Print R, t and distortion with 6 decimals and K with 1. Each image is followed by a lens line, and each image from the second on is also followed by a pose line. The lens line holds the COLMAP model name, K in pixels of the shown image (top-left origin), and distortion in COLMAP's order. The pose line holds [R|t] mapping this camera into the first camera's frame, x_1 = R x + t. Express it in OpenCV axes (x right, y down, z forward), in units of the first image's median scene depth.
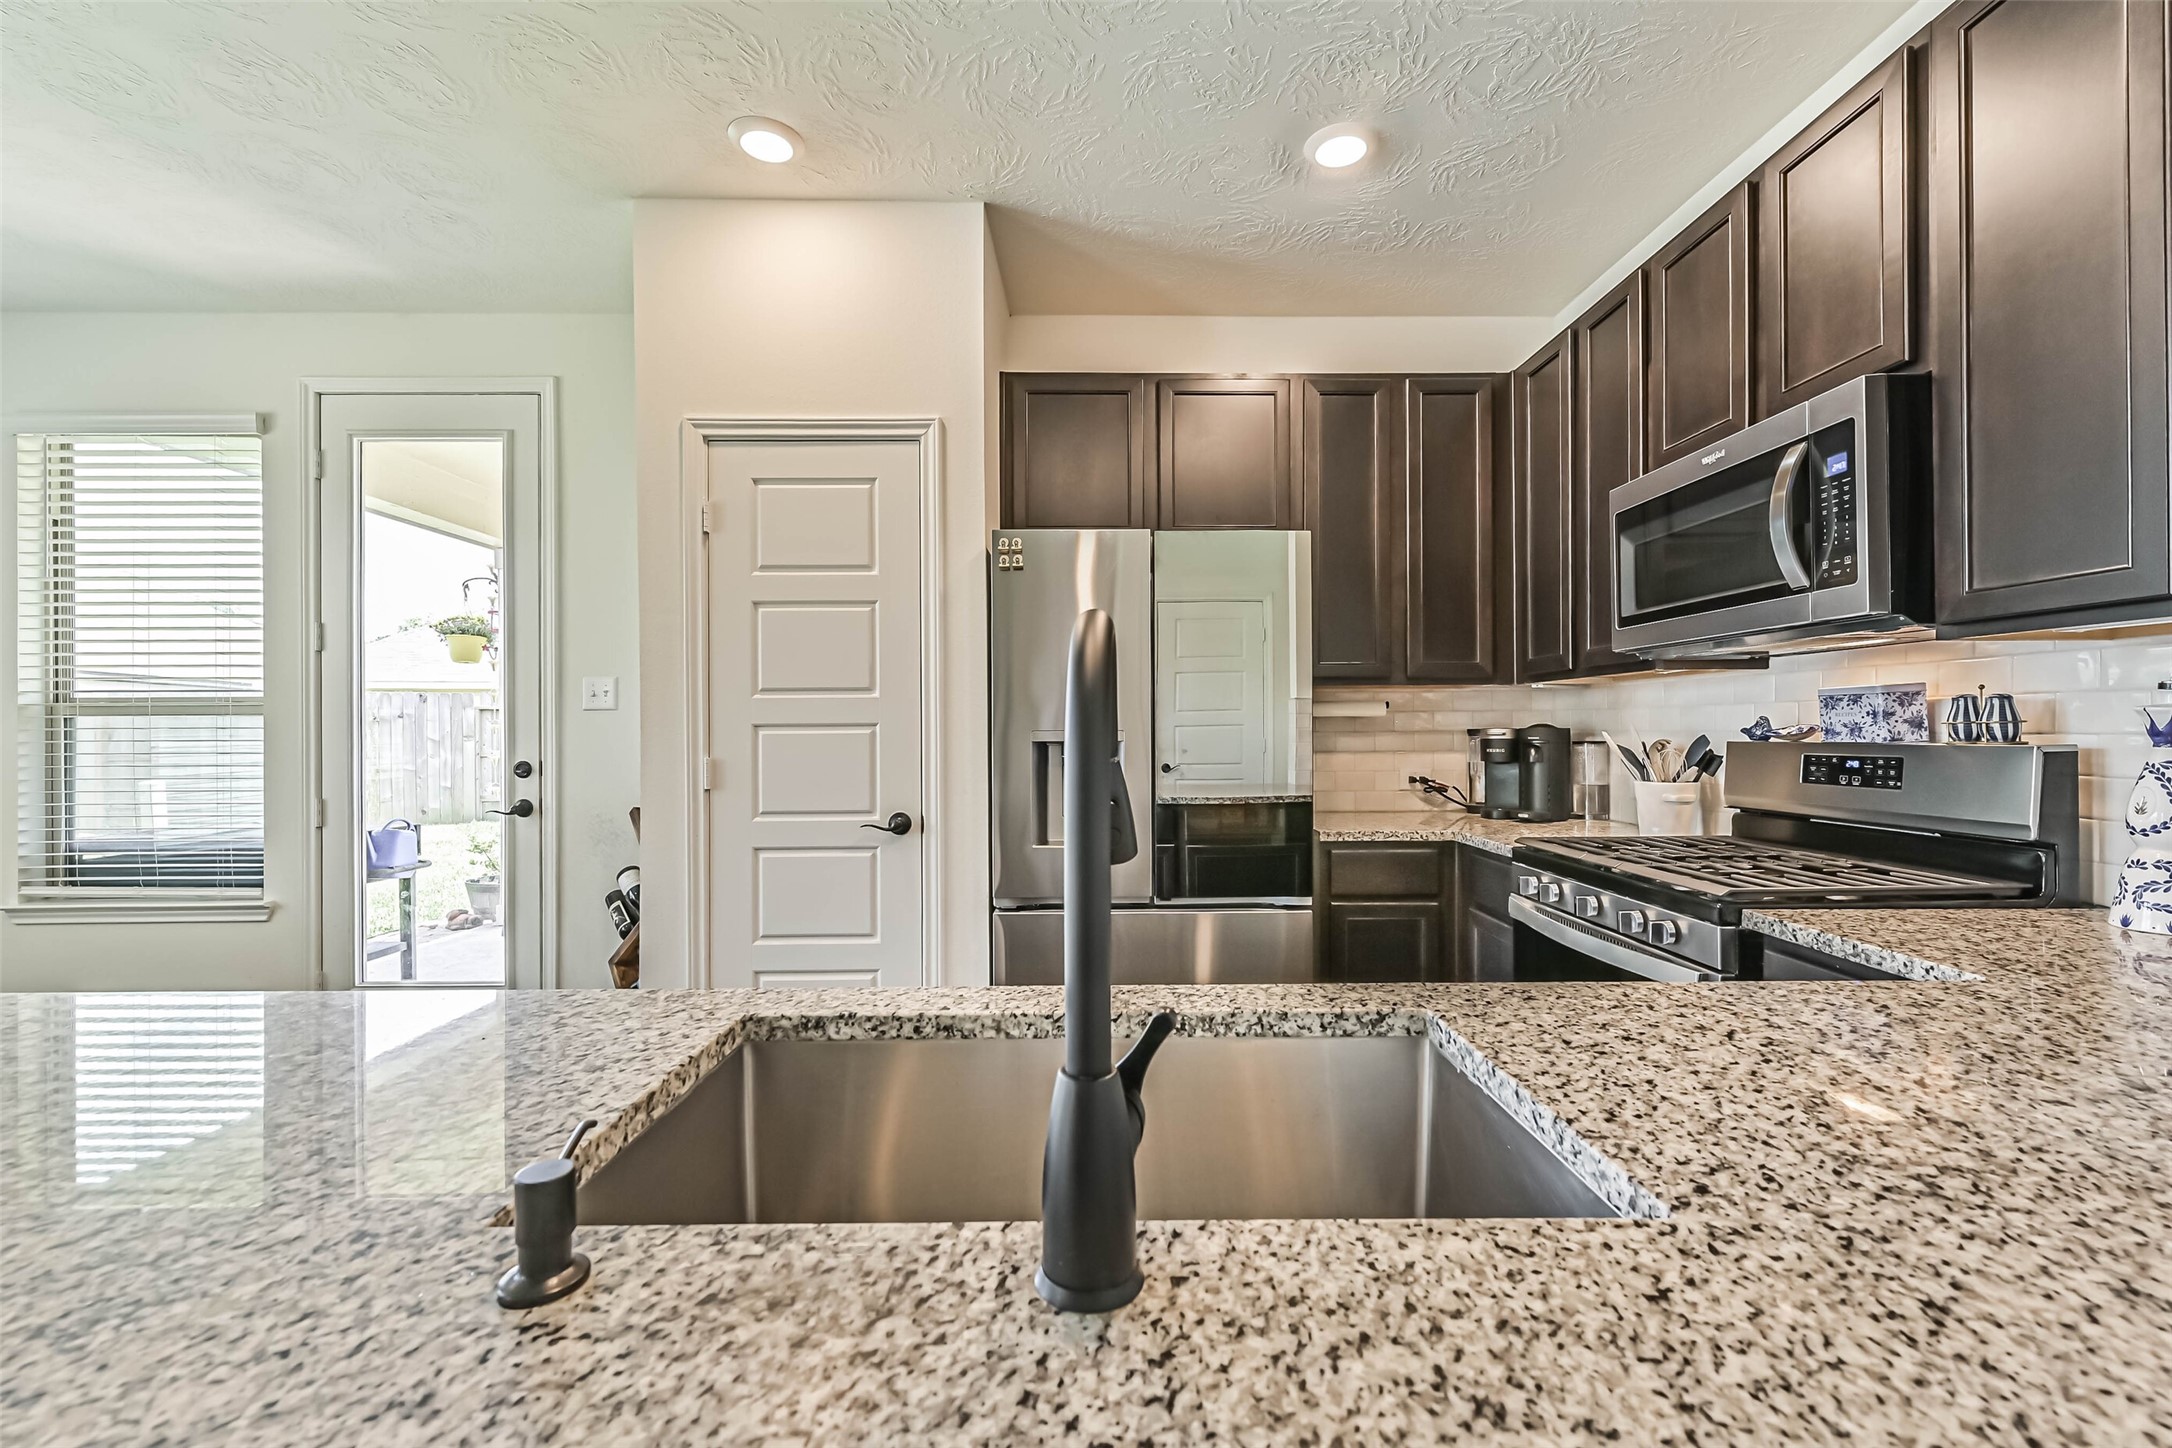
lens RADIAL K [[900.1, 0, 1092.4], [0, 900.1, 724.1], [0, 0, 1]] dist [0.028978, -0.006002]
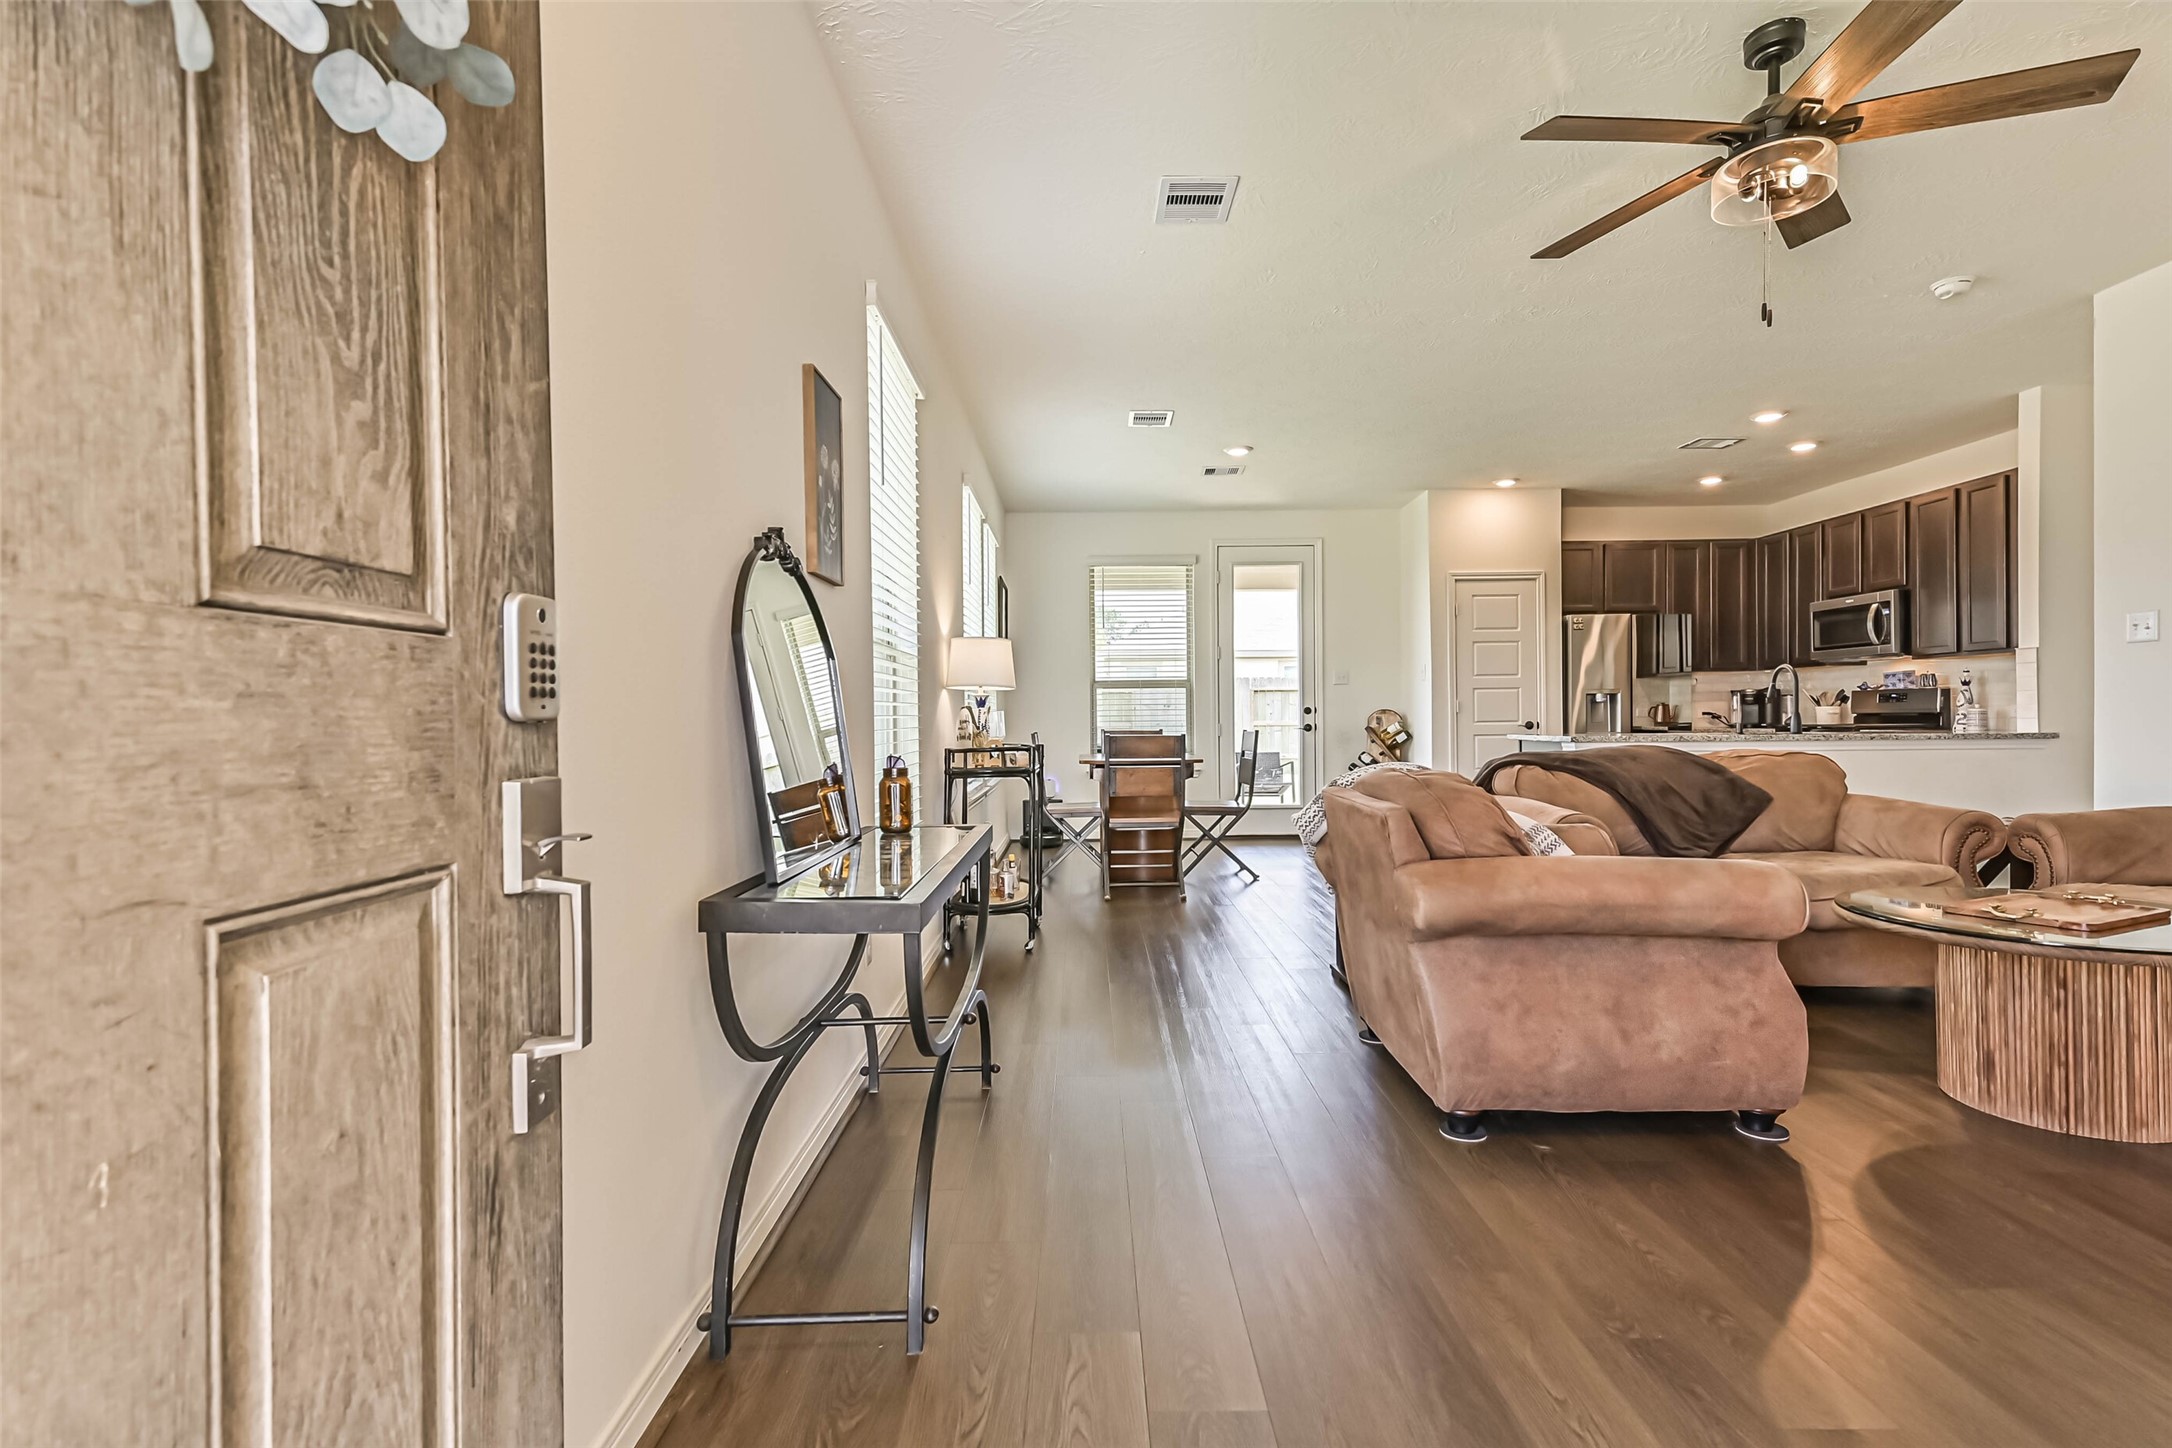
lens RADIAL K [[1019.9, 0, 1081.9], [0, 1019.9, 726.9], [0, 0, 1]] dist [0.030097, -0.001972]
pose [[0.999989, -0.004173, -0.001996, -1.537189], [0.004197, 0.999917, 0.012167, 0.074122], [0.001945, -0.012175, 0.999924, -2.025910]]
